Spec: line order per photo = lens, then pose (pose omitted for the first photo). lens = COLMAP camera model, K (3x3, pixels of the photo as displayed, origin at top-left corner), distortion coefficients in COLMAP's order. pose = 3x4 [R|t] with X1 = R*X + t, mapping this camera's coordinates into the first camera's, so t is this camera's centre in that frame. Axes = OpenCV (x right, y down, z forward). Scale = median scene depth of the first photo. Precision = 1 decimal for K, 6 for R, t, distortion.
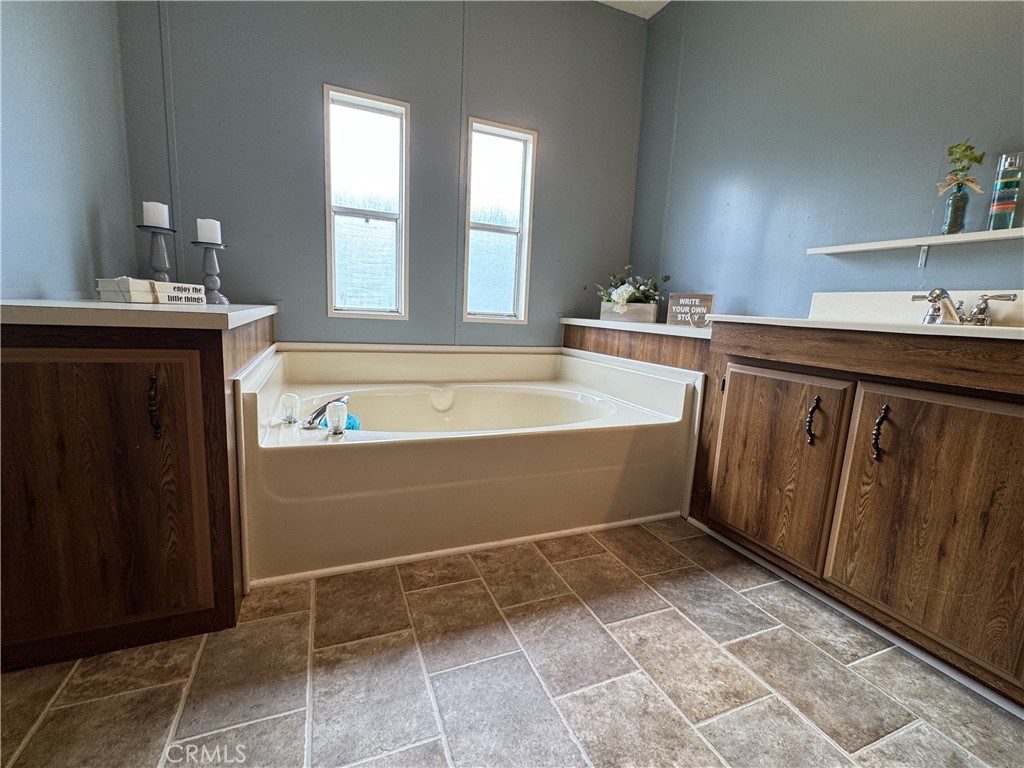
lens RADIAL K [[453.2, 0, 512.3], [0, 453.2, 381.8], [0, 0, 1]] dist [-0.003285, -0.000536]
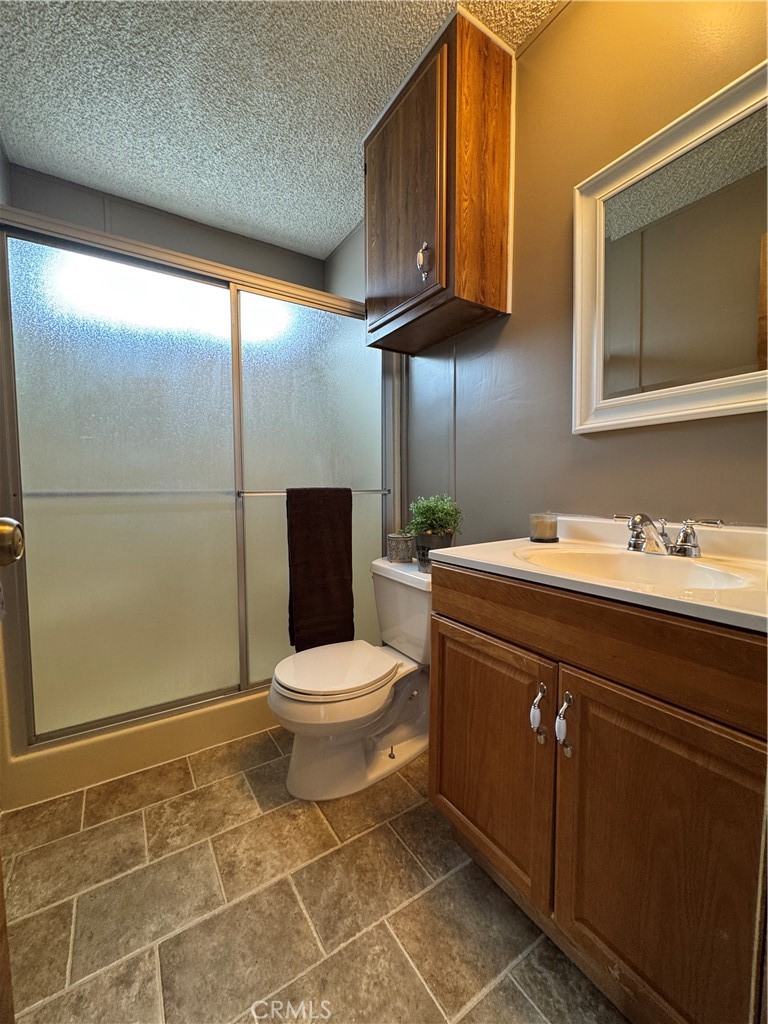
lens RADIAL K [[411.6, 0, 384.9], [0, 411.6, 513.5], [0, 0, 1]] dist [-0.008339, 0.001242]
pose [[0.185110, 0.021720, -0.982478, 1.365018], [-0.134727, 0.990877, -0.003479, -0.273316], [0.973439, 0.133010, 0.186347, 0.887679]]
